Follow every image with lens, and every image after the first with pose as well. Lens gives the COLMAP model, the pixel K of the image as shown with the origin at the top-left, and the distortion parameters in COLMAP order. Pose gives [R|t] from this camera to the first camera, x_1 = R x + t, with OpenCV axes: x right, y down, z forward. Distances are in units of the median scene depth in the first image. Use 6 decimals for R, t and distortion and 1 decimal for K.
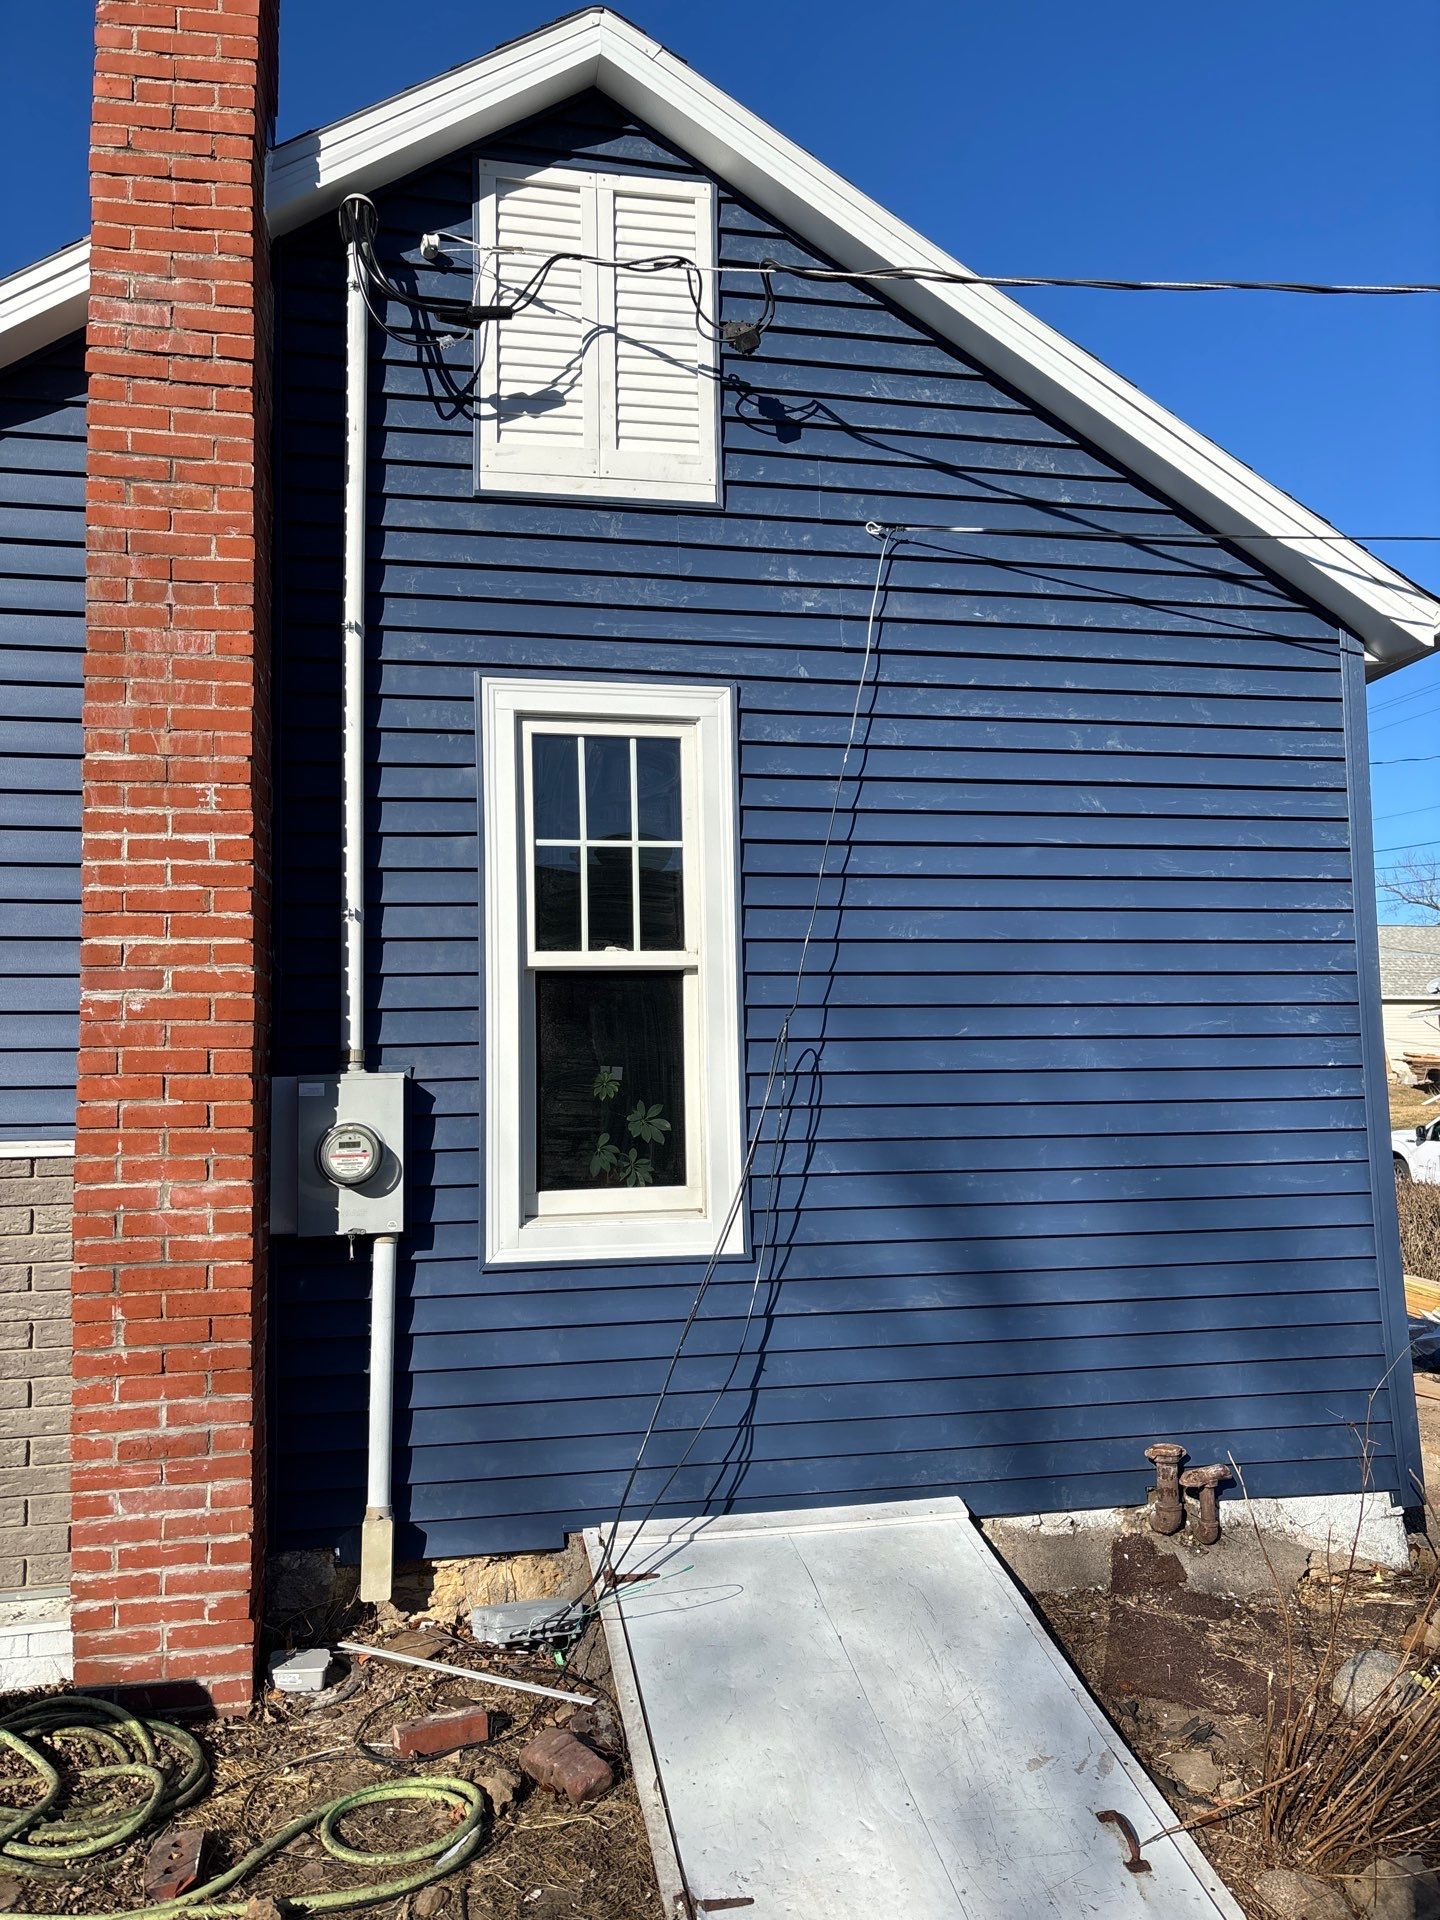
lens RADIAL K [[1445.6, 0, 714.9], [0, 1445.6, 969.1], [0, 0, 1]] dist [0.036151, -0.035849]
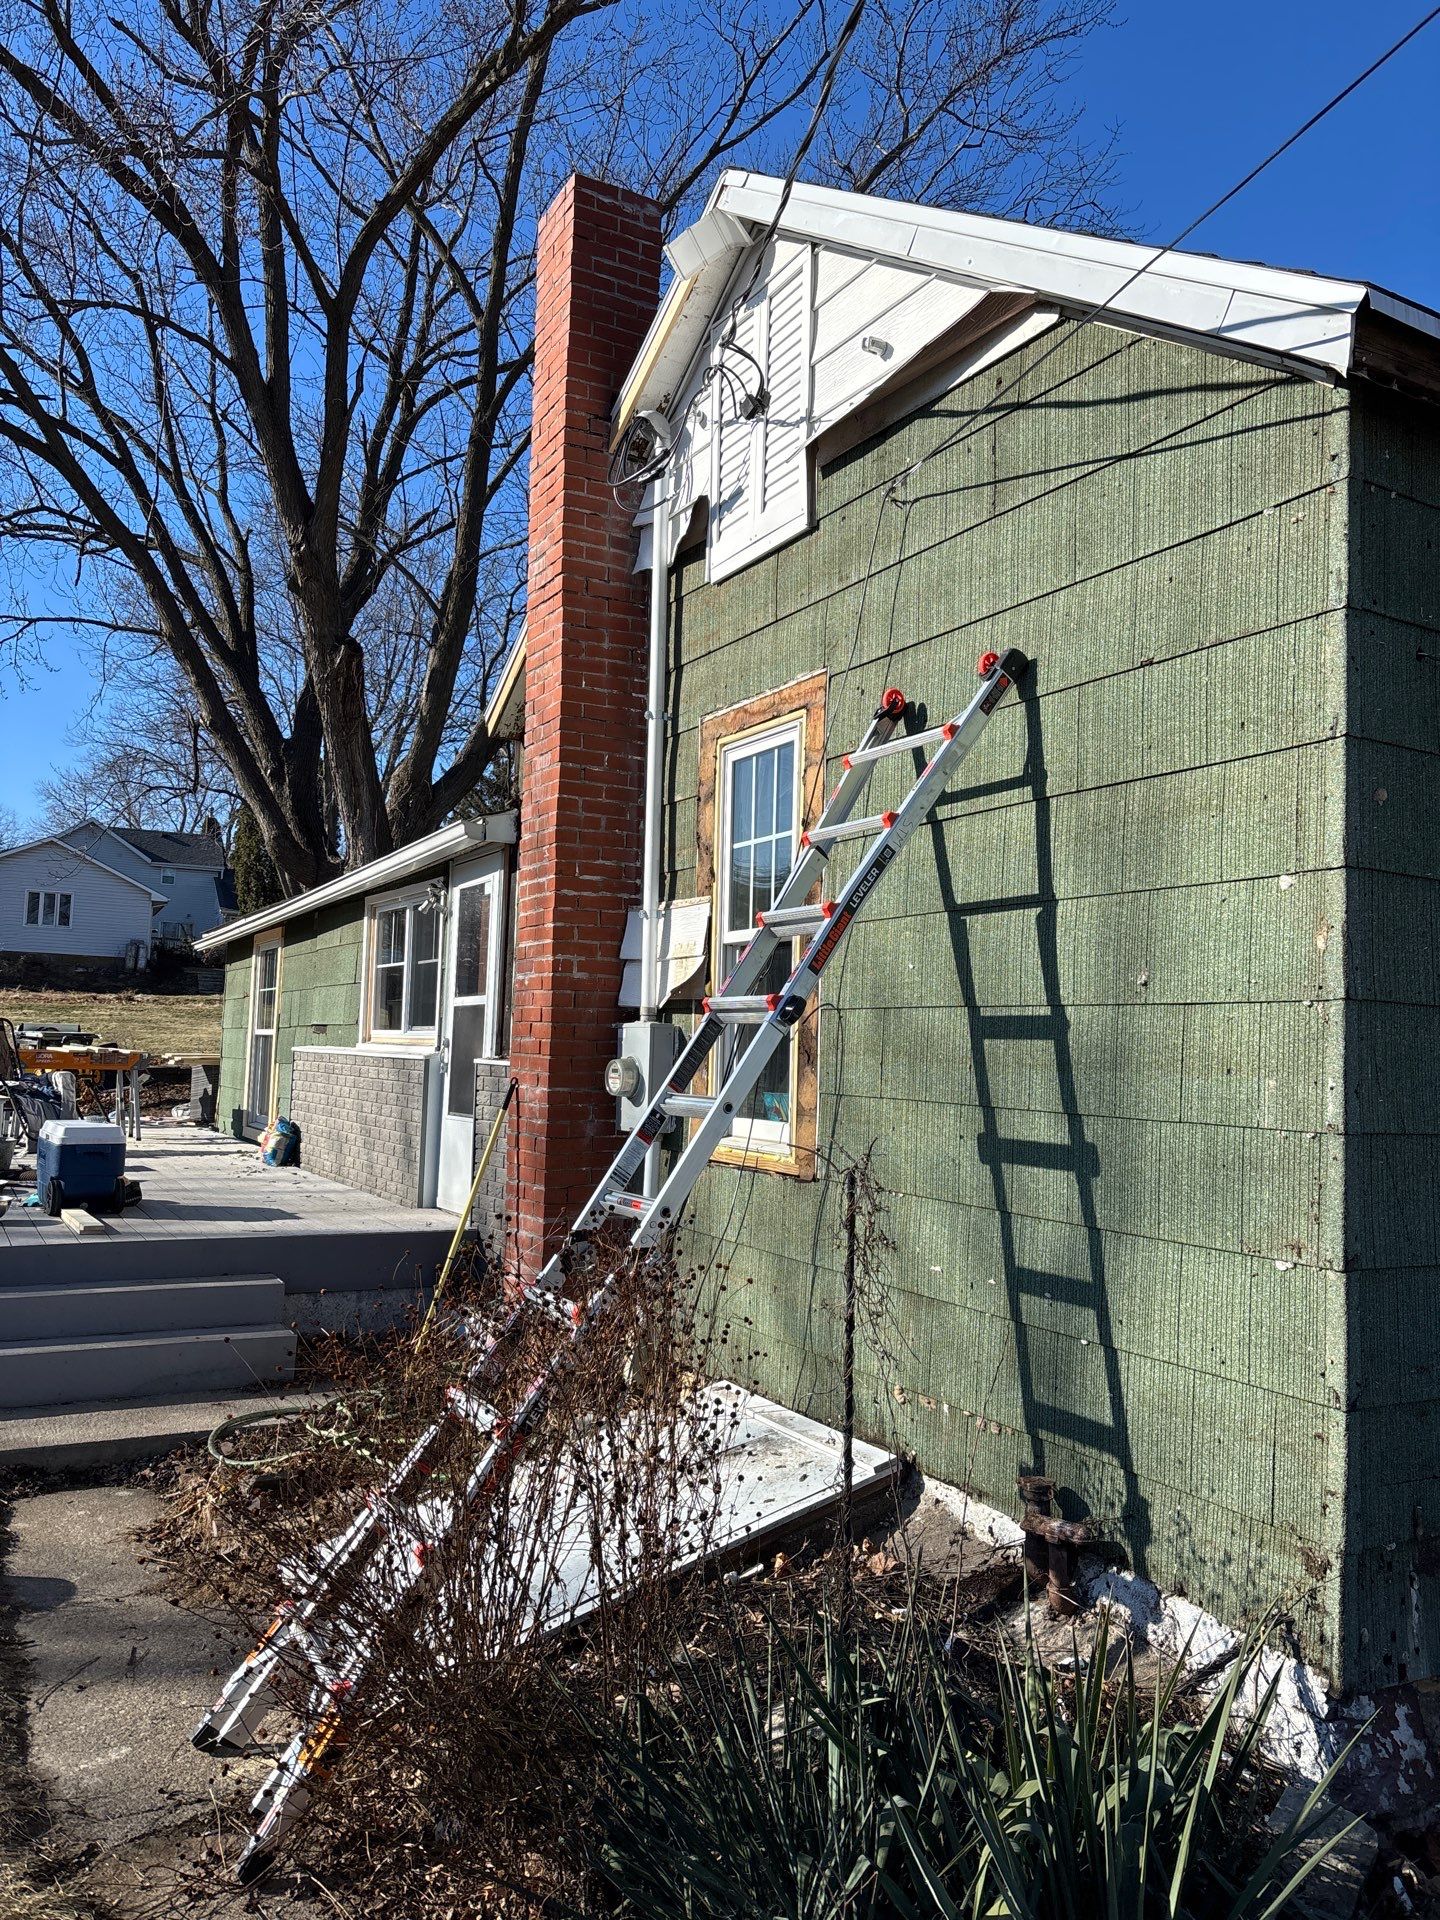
lens RADIAL K [[1445.6, 0, 718.9], [0, 1445.6, 974.0], [0, 0, 1]] dist [0.036151, -0.035849]
pose [[0.307420, -0.024636, -0.951255, 1.064957], [0.053646, 0.998524, -0.008523, 0.035437], [0.950061, -0.048411, 0.308288, 0.568839]]
